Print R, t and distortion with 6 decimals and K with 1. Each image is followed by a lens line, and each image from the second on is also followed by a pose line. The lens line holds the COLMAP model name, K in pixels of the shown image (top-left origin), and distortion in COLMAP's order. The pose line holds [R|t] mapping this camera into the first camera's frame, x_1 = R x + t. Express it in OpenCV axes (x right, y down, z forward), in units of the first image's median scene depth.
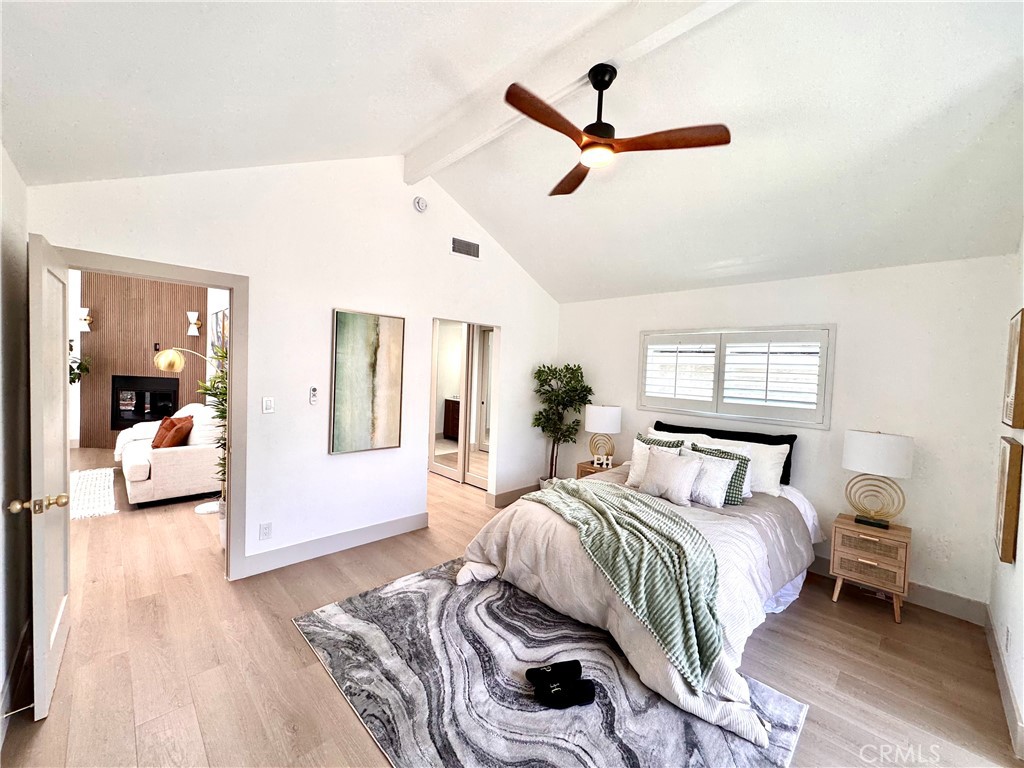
lens RADIAL K [[421.0, 0, 512.0], [0, 421.0, 384.0], [0, 0, 1]] dist [0.000068, 0.000010]
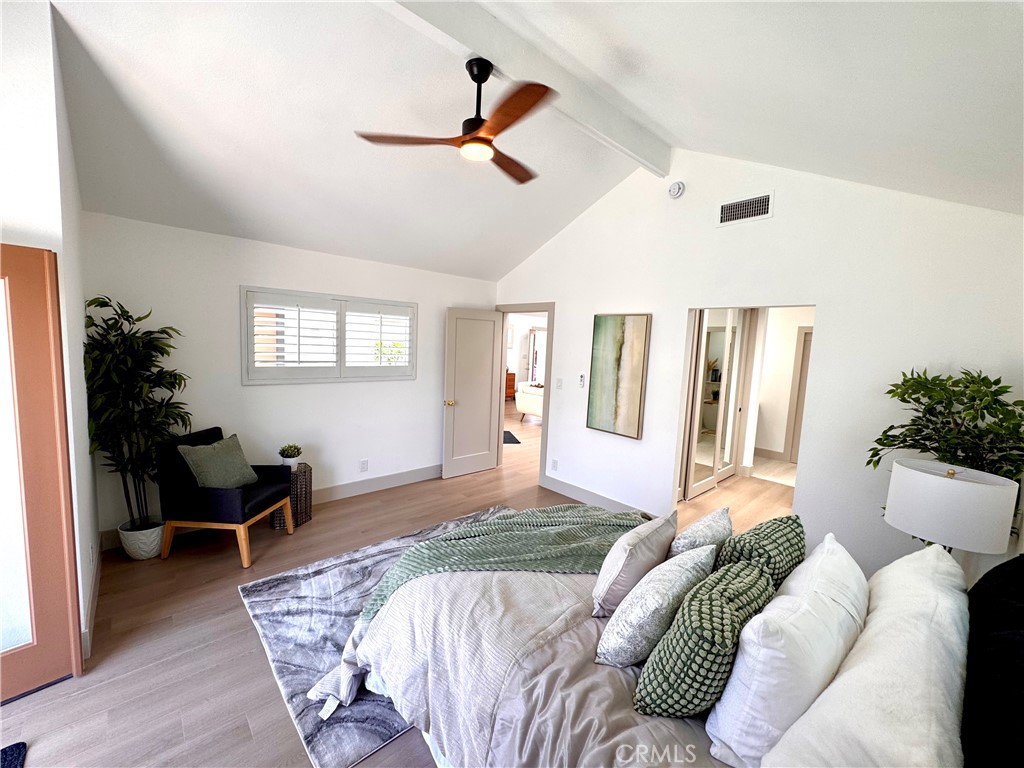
lens RADIAL K [[409.6, 0, 512.0], [0, 409.6, 384.0], [0, 0, 1]] dist [0.000121, 0.000048]
pose [[-0.039911, 0.066107, -0.997014, 0.785489], [-0.085674, 0.993908, 0.069331, -0.031141], [0.995524, 0.088185, -0.034004, 0.755761]]
